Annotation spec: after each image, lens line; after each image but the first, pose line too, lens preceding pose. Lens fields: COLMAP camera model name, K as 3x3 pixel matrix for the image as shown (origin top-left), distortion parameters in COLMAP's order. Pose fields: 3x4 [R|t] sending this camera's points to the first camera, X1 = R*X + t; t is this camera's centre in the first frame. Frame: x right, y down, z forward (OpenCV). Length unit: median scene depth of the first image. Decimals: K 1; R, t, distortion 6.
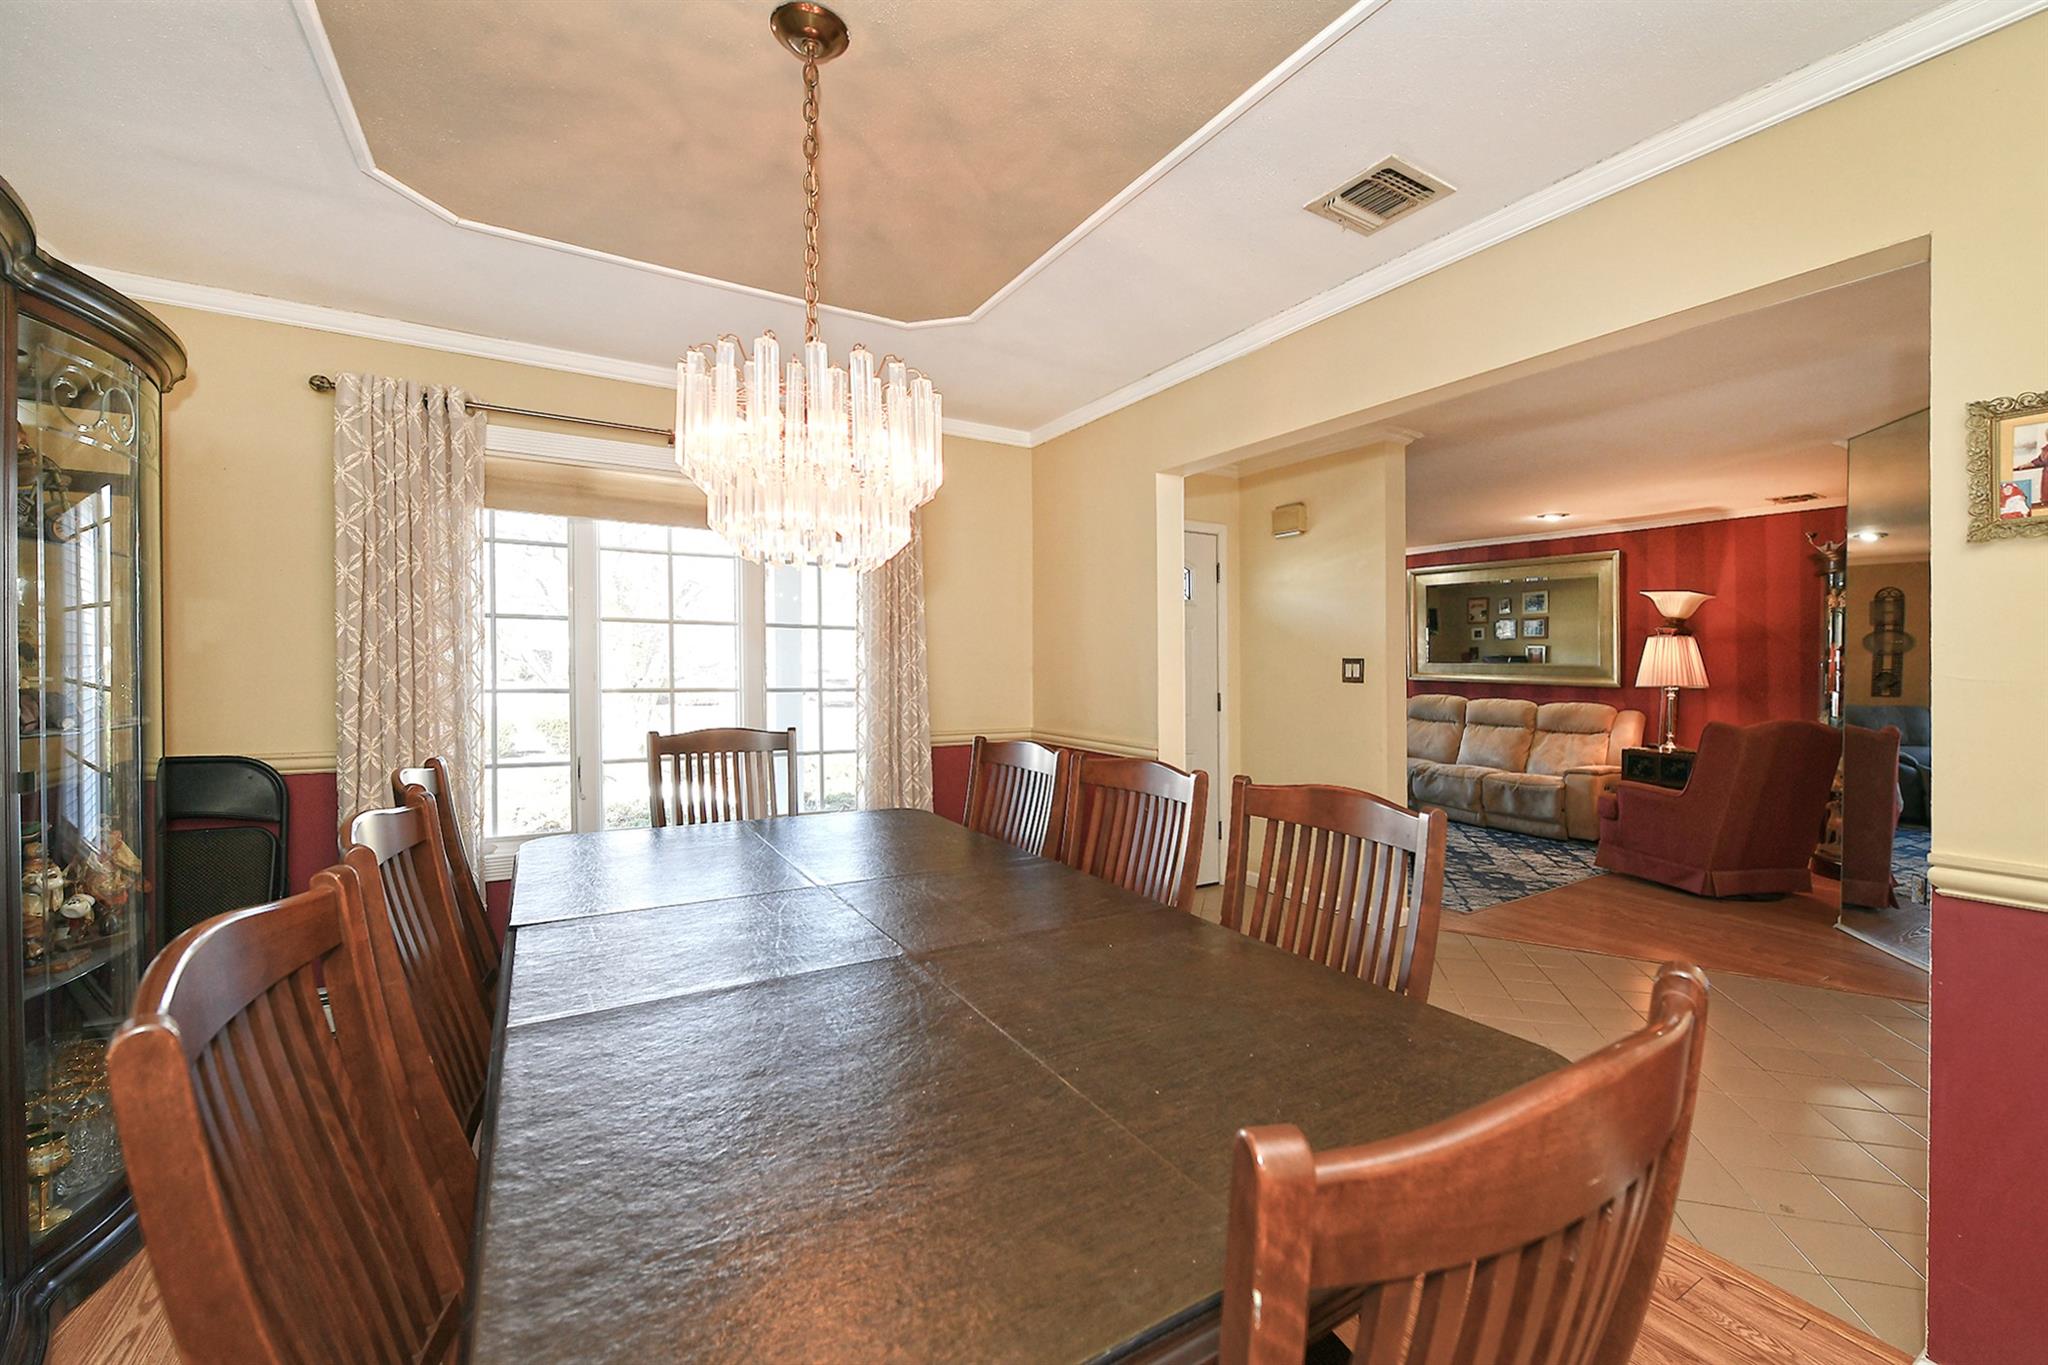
lens RADIAL K [[821.3, 0, 1062.3], [0, 821.3, 667.7], [0, 0, 1]] dist [-0.007307, -0.001061]
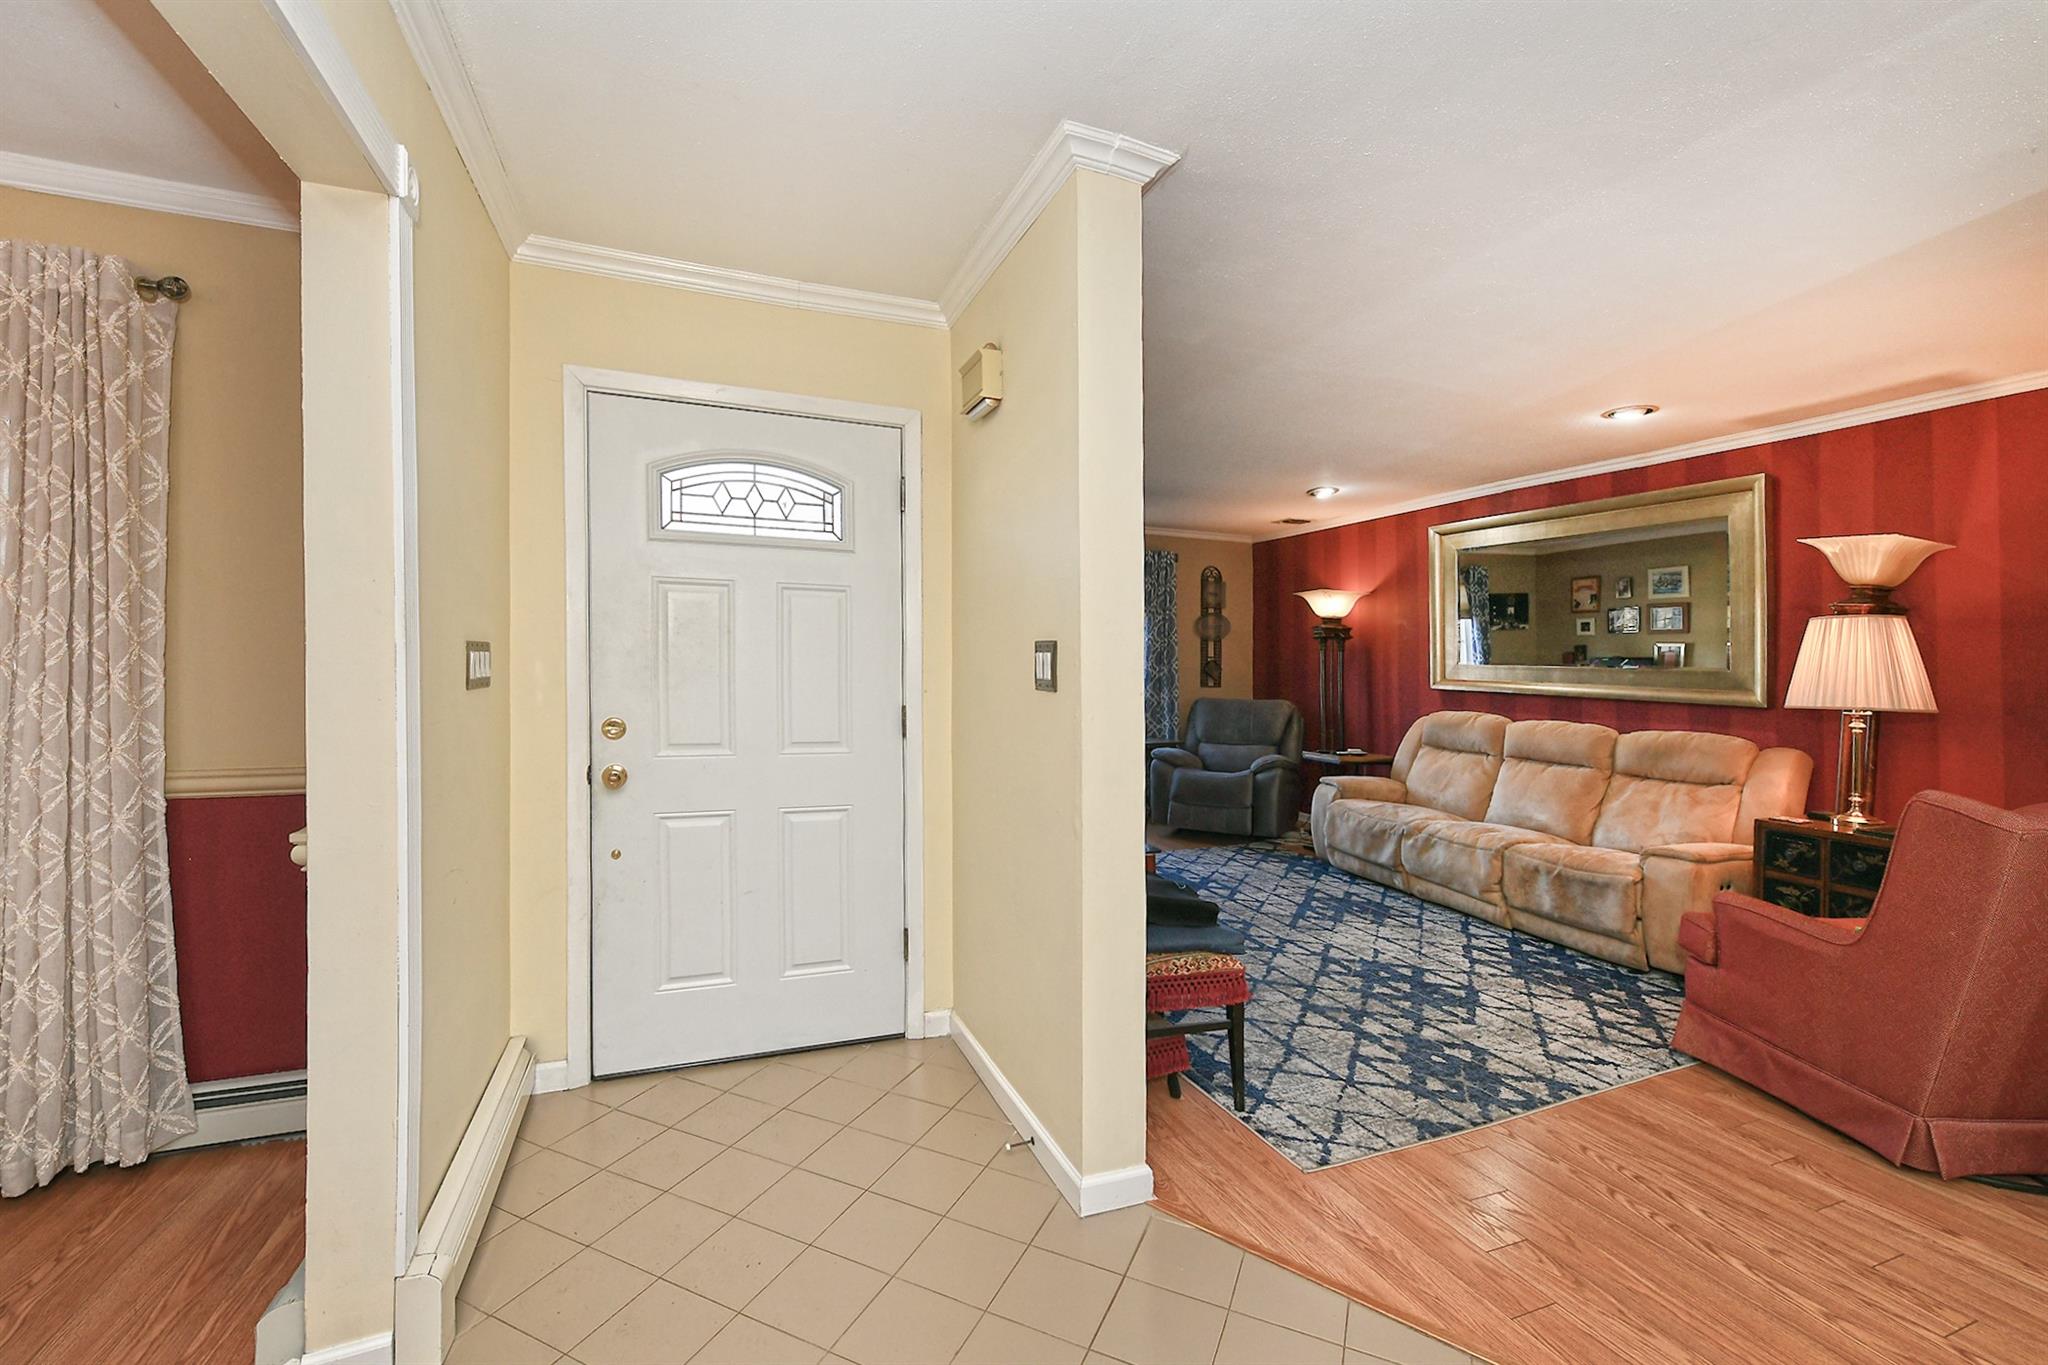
lens RADIAL K [[821.3, 0, 1029.4], [0, 821.3, 656.8], [0, 0, 1]] dist [-0.007307, -0.001061]
pose [[0.980817, 0.008937, -0.194723, 0.287693], [-0.012022, 0.999820, -0.014670, 0.003133], [0.194557, 0.016730, 0.980748, 0.335923]]
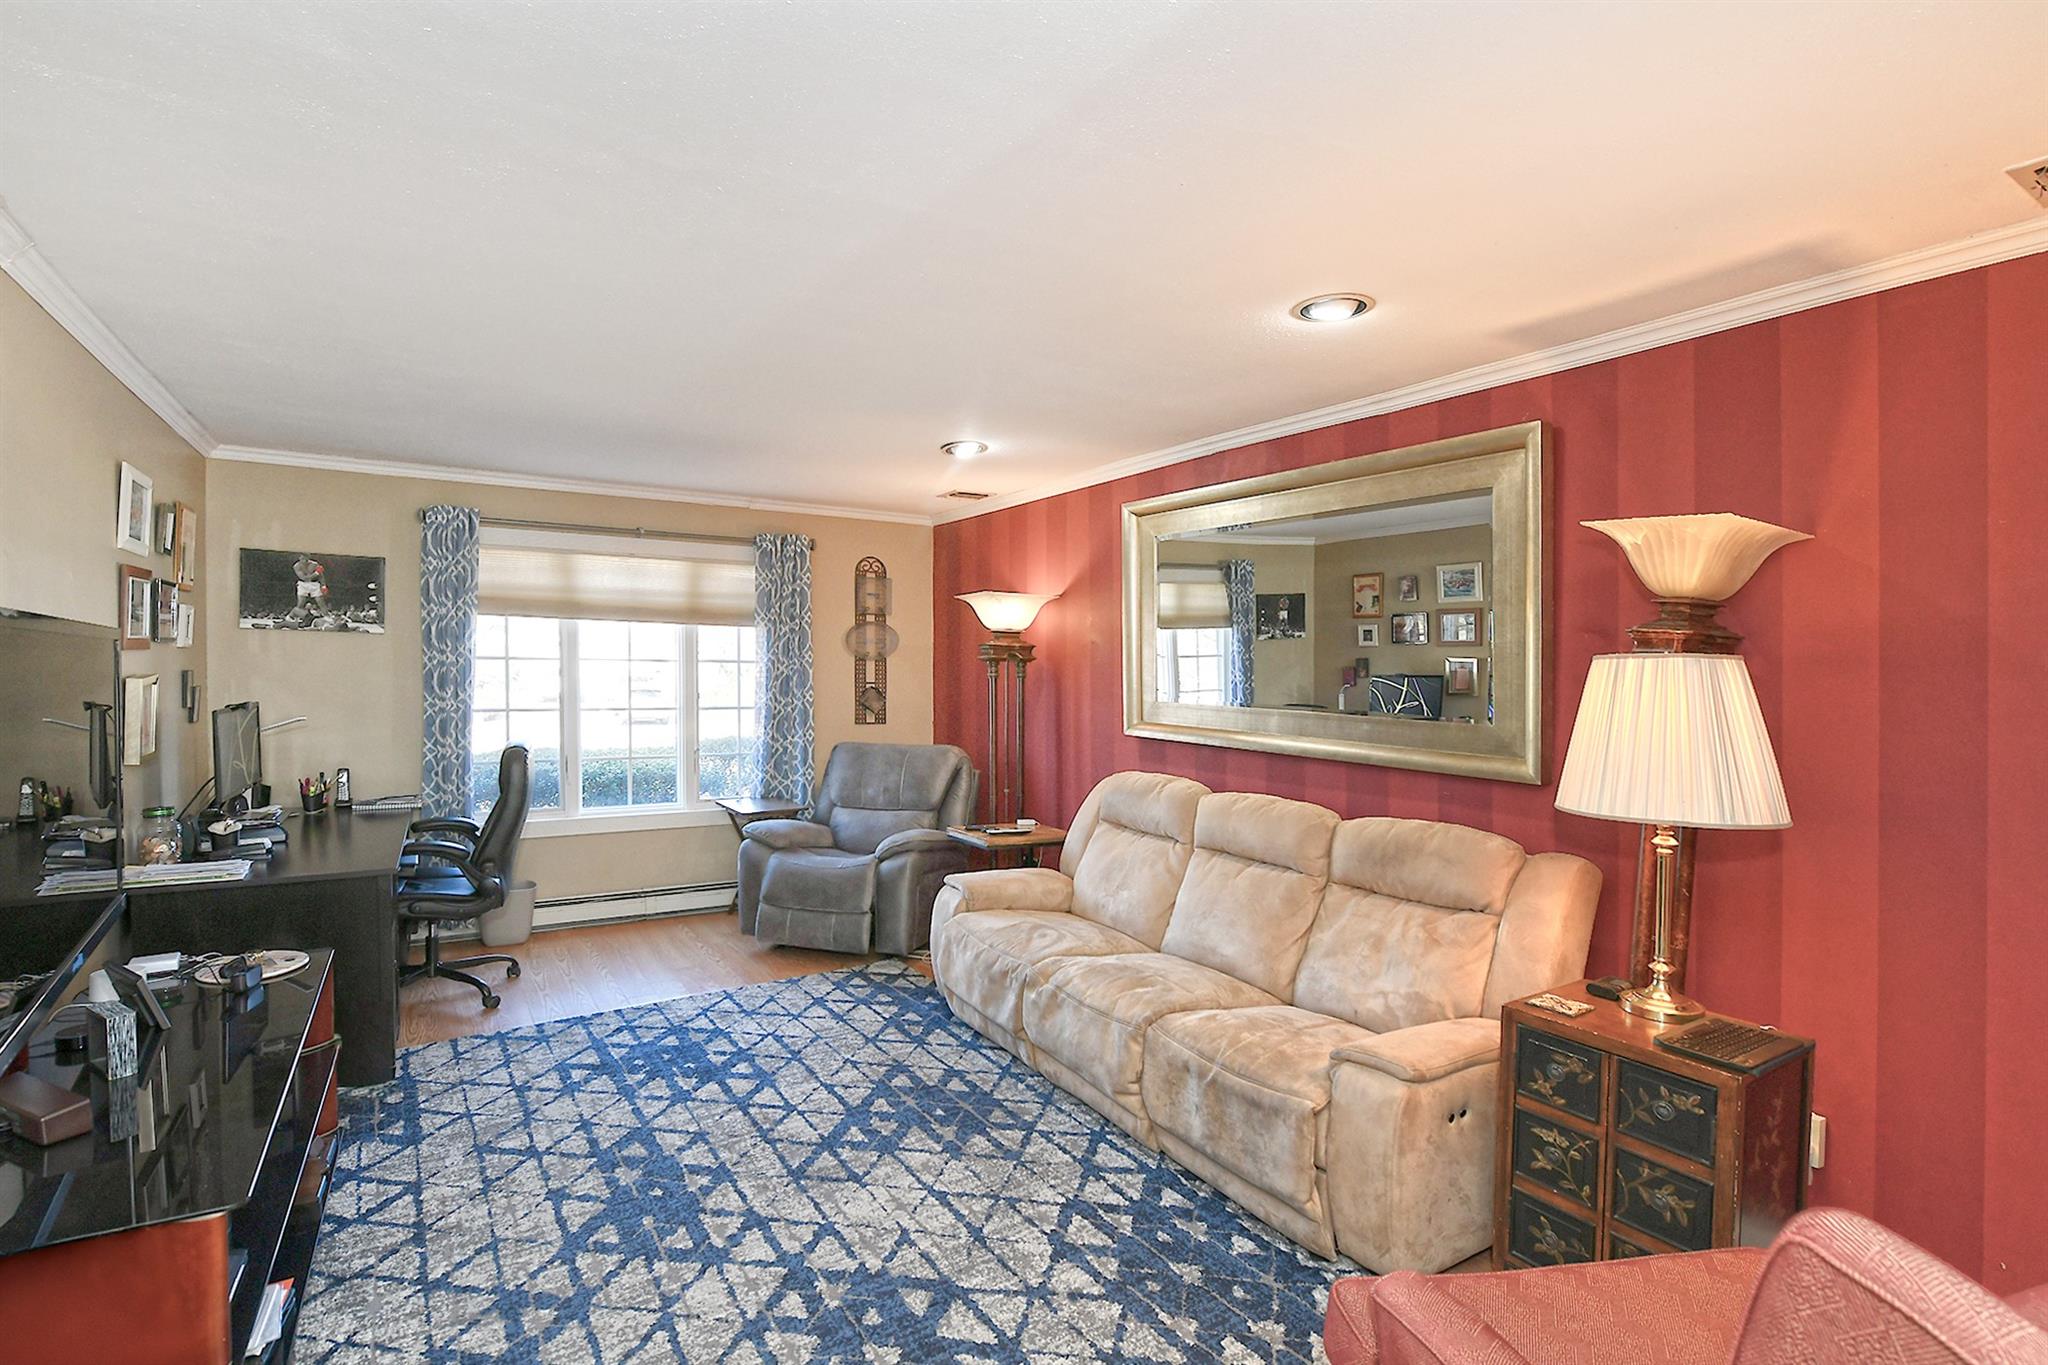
lens RADIAL K [[906.0, 0, 968.0], [0, 906.0, 676.2], [0, 0, 1]] dist [-0.006861, 0.000559]
pose [[0.997812, 0.004640, -0.065954, 0.463735], [-0.004079, 0.999954, 0.008641, -0.029763], [0.065991, -0.008353, 0.997785, 0.590415]]
